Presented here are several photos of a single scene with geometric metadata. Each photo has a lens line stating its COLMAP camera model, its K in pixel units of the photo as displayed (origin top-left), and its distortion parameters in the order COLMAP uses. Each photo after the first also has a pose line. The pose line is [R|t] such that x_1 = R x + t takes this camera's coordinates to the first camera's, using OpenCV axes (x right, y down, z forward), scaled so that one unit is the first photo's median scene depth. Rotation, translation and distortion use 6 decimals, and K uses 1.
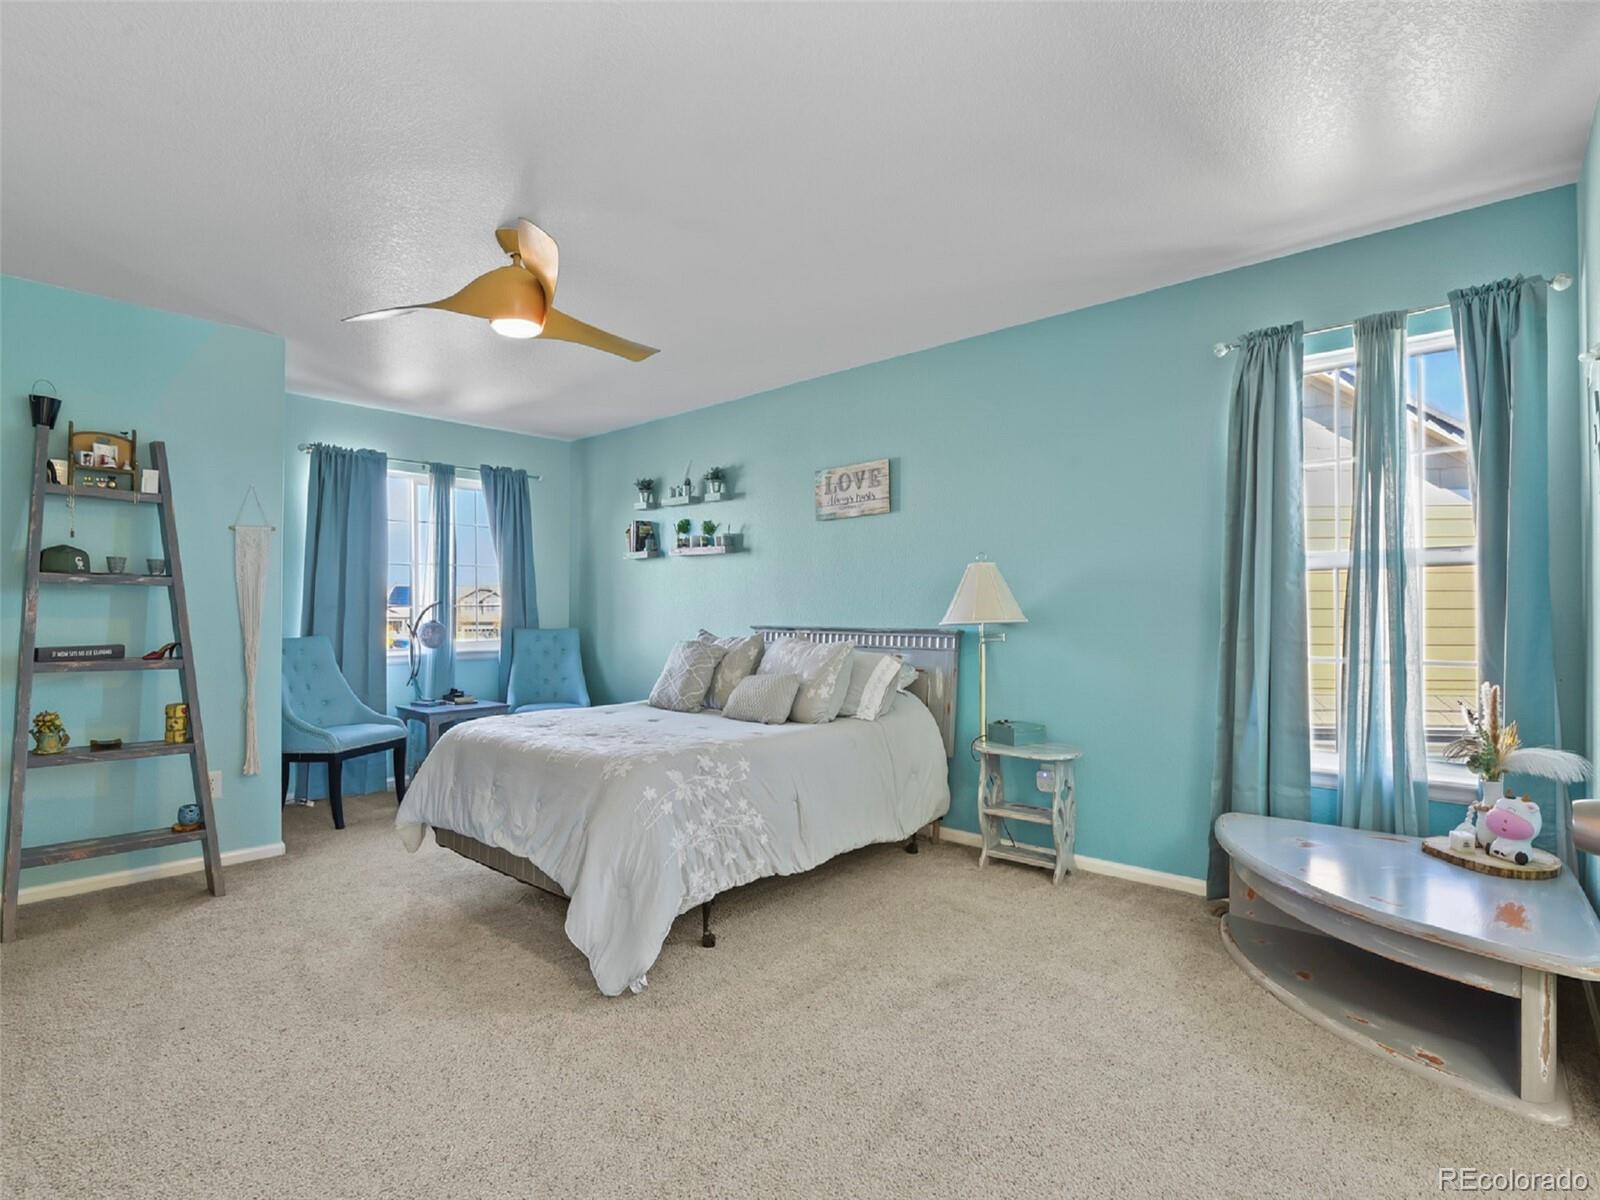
lens RADIAL K [[781.2, 0, 801.3], [0, 781.2, 598.3], [0, 0, 1]] dist [-0.002549, -0.000344]
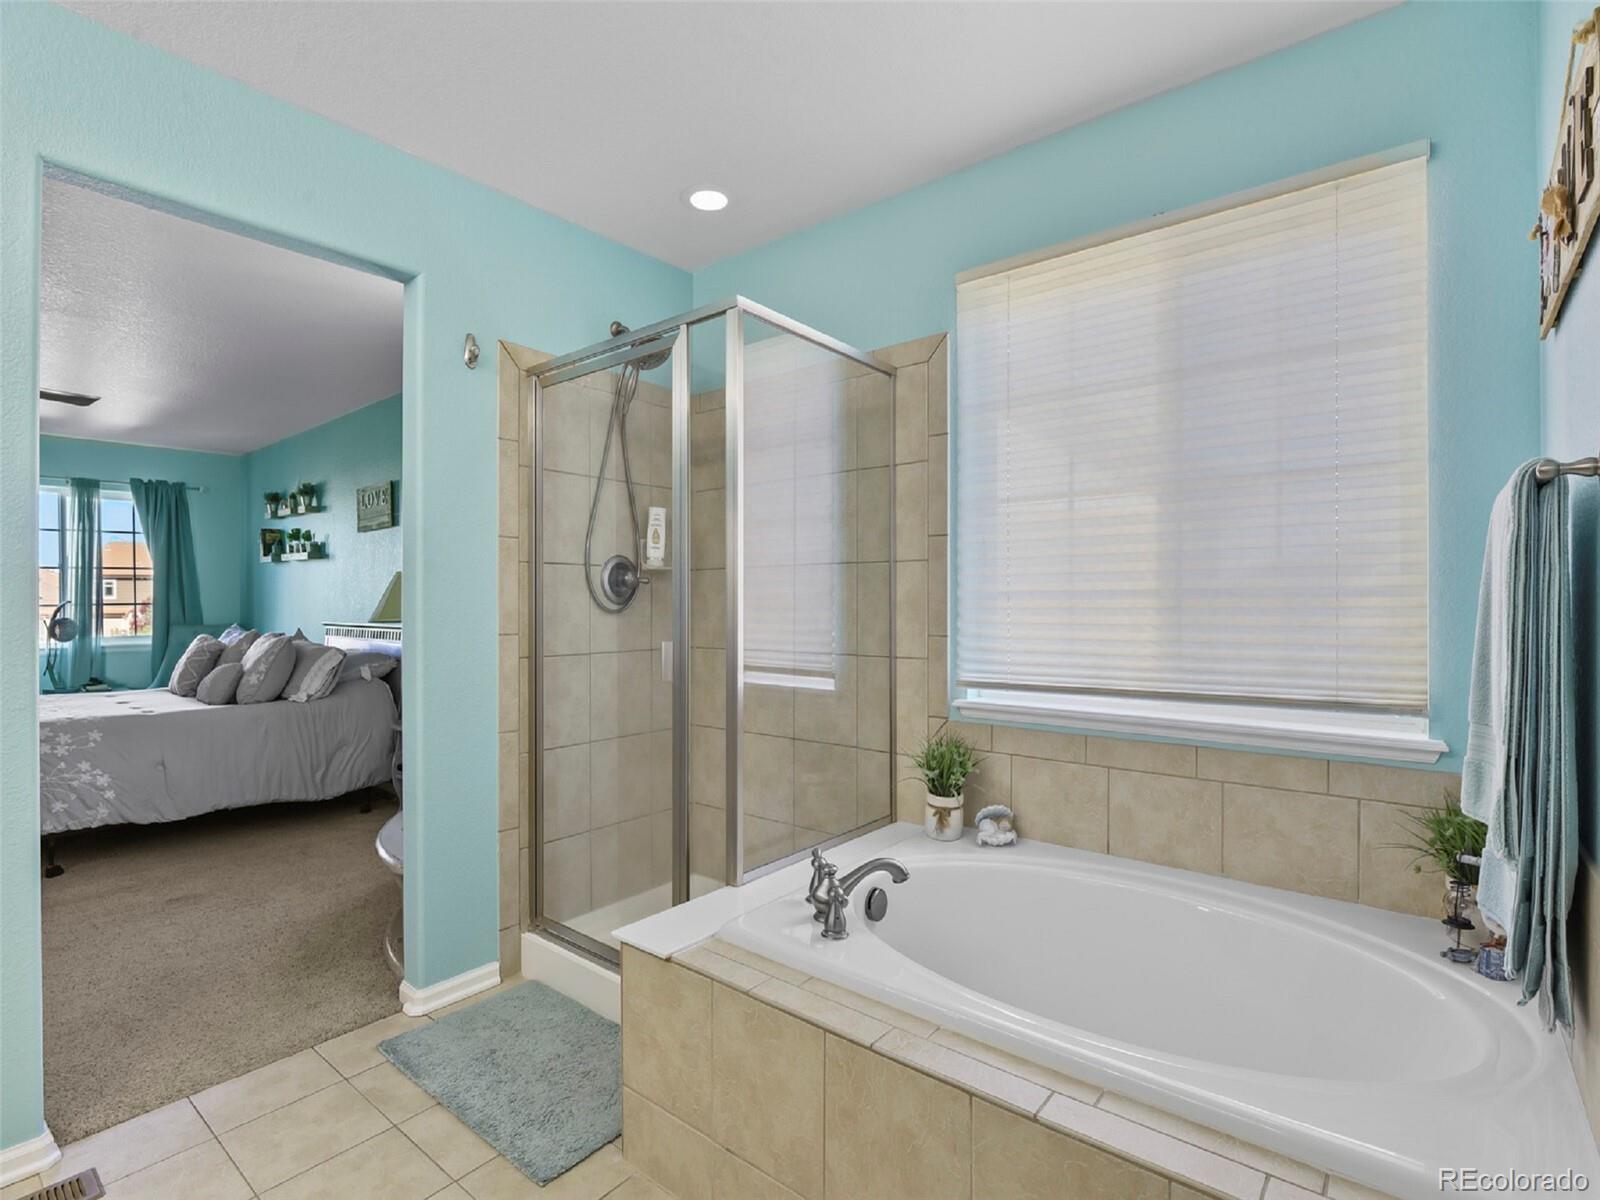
lens RADIAL K [[781.2, 0, 798.4], [0, 781.2, 606.0], [0, 0, 1]] dist [-0.002549, -0.000344]
pose [[0.999769, -0.000640, 0.021475, 0.590489], [0.000276, 0.999856, 0.016952, -0.008365], [-0.021483, -0.016942, 0.999626, -0.154627]]
